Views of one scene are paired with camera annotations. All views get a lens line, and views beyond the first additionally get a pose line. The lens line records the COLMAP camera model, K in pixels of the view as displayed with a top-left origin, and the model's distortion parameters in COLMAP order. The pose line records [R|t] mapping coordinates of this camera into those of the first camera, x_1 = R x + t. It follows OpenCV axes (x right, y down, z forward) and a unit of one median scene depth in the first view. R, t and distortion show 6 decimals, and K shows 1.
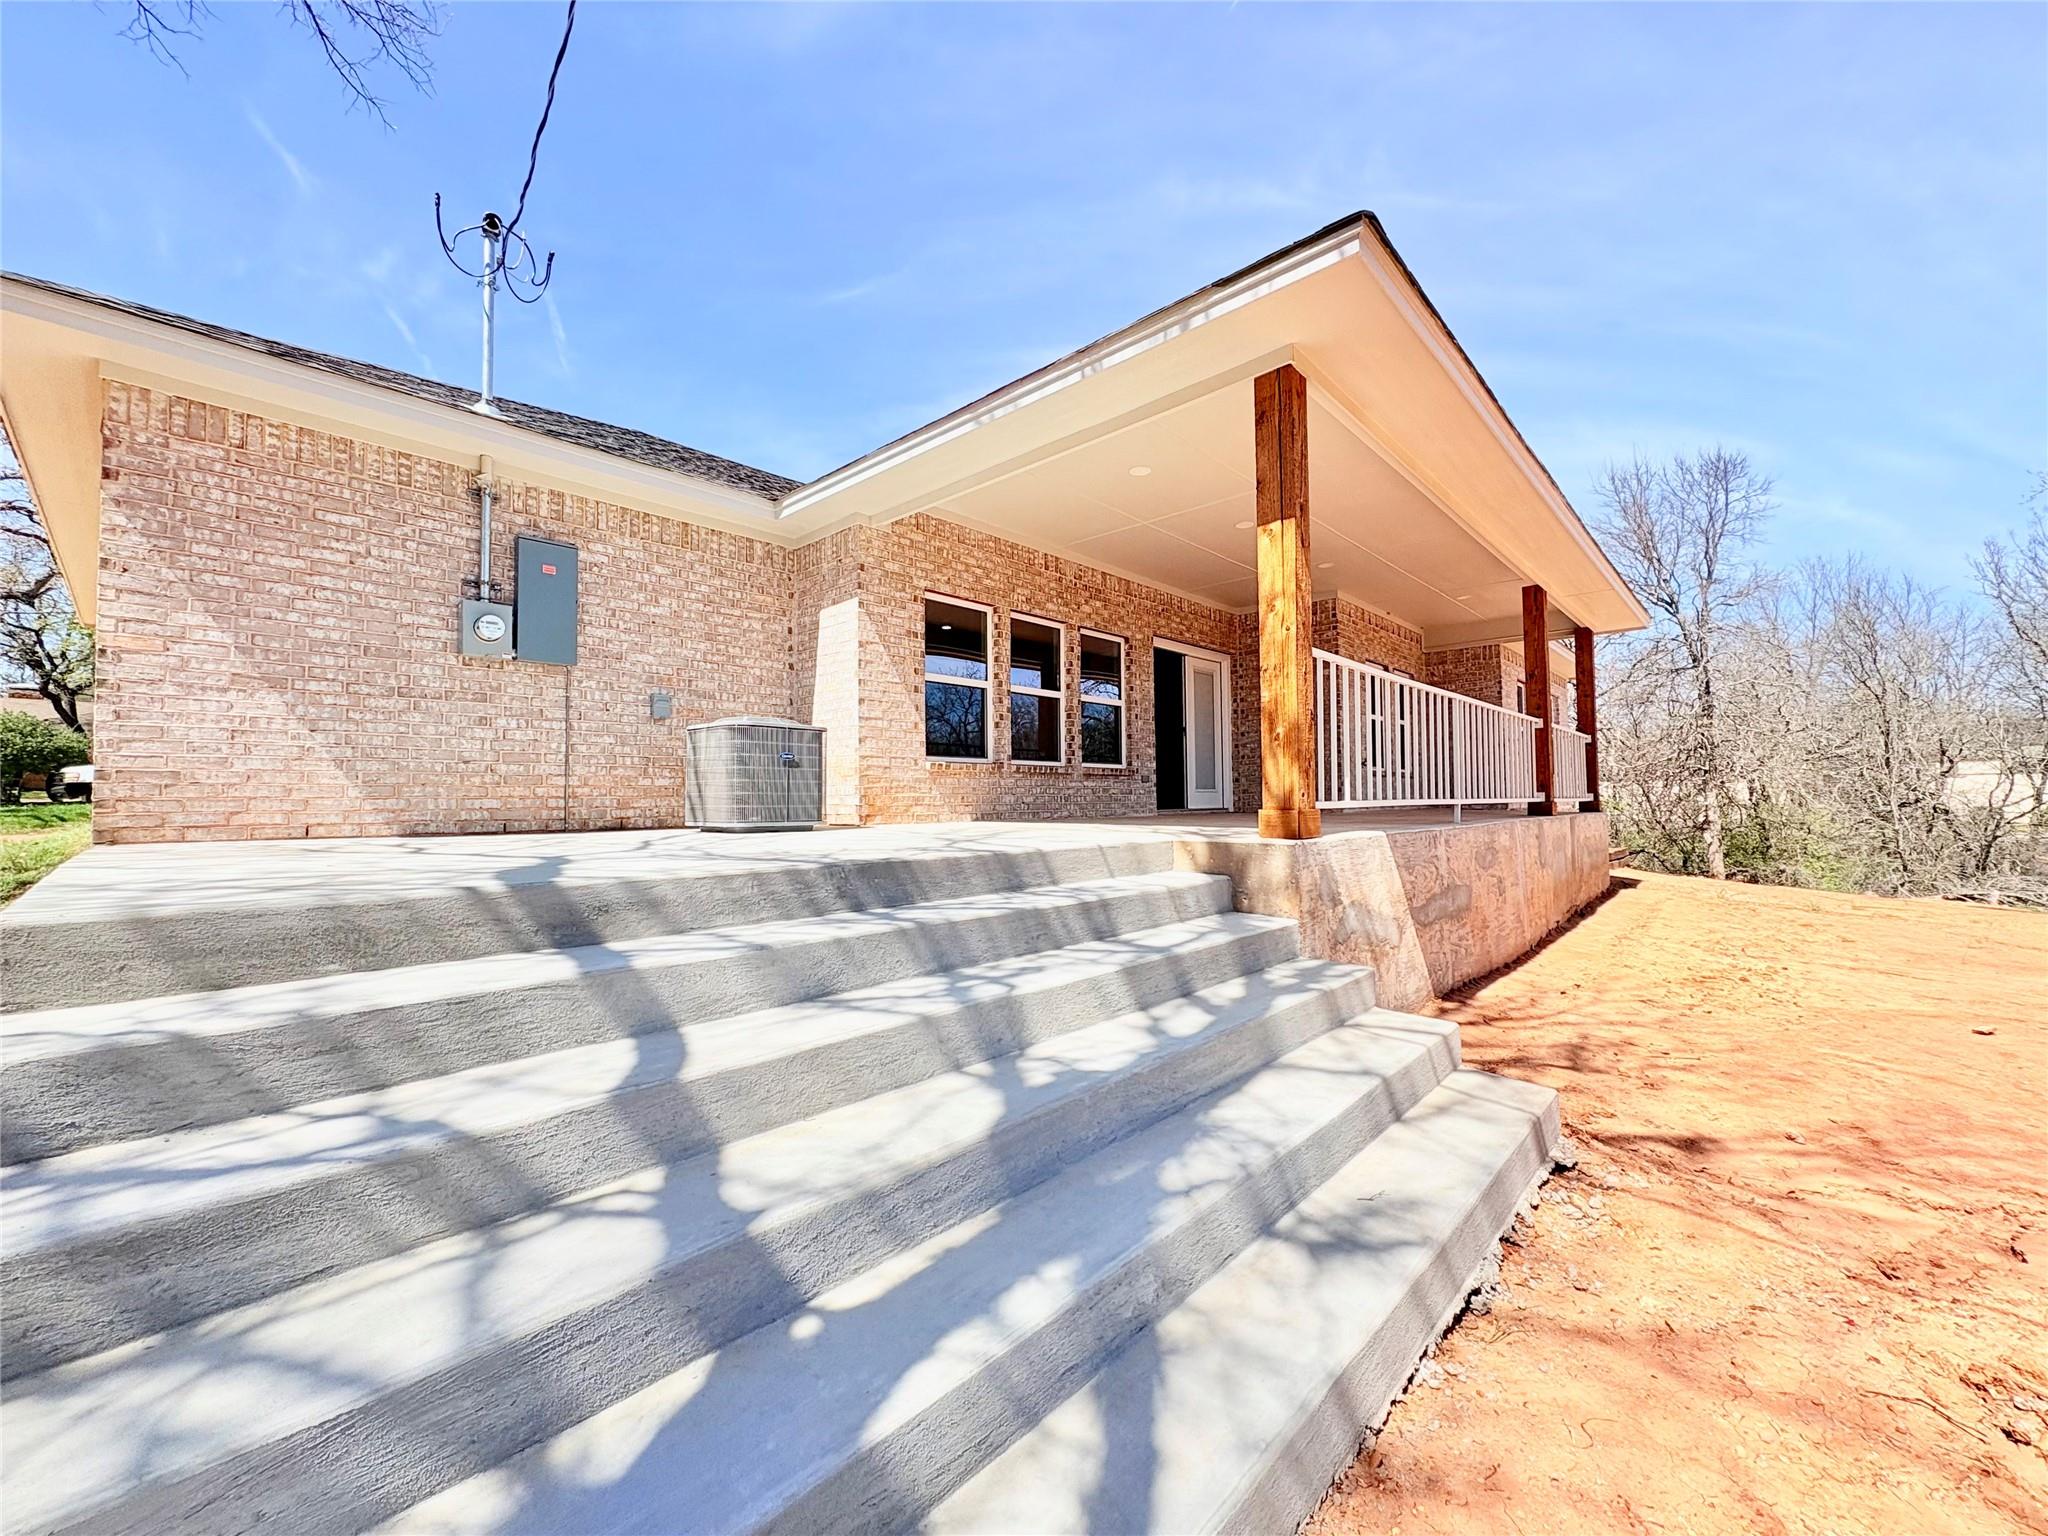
lens RADIAL K [[813.0, 0, 1021.4], [0, 813.0, 756.0], [0, 0, 1]] dist [0.010325, 0.000049]
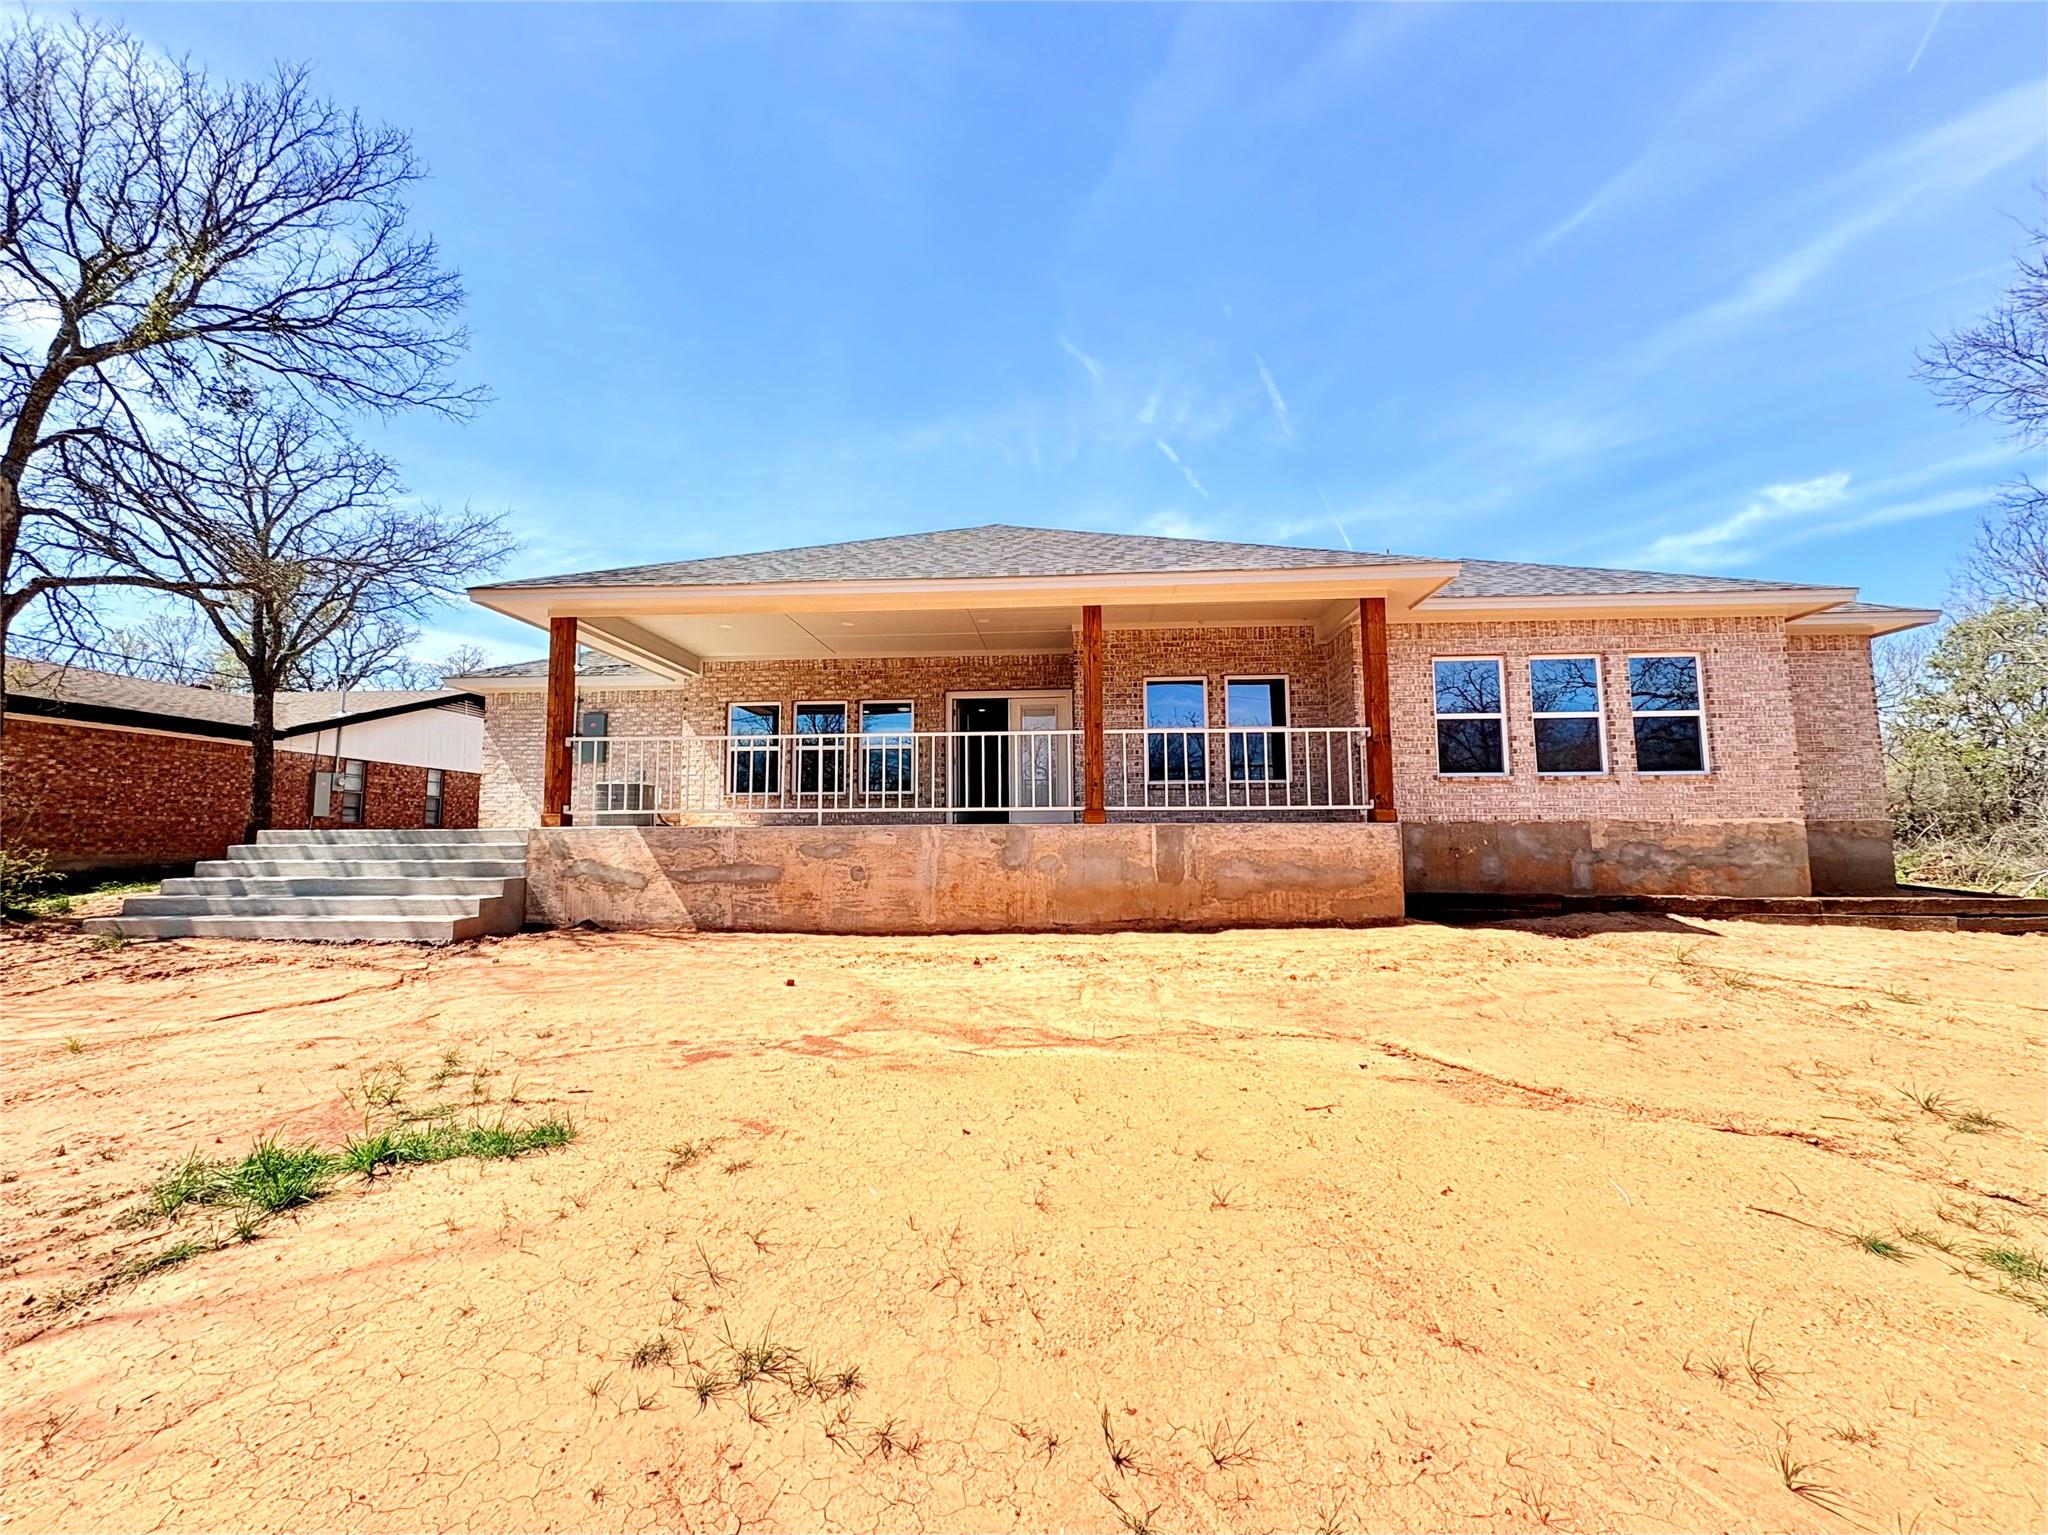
lens RADIAL K [[813.0, 0, 1014.6], [0, 813.0, 779.8], [0, 0, 1]] dist [0.010325, 0.000049]
pose [[0.653290, -0.052151, -0.755310, 1.312561], [0.048562, 0.998457, -0.026936, 0.041670], [0.755549, -0.019082, 0.654814, 0.210236]]
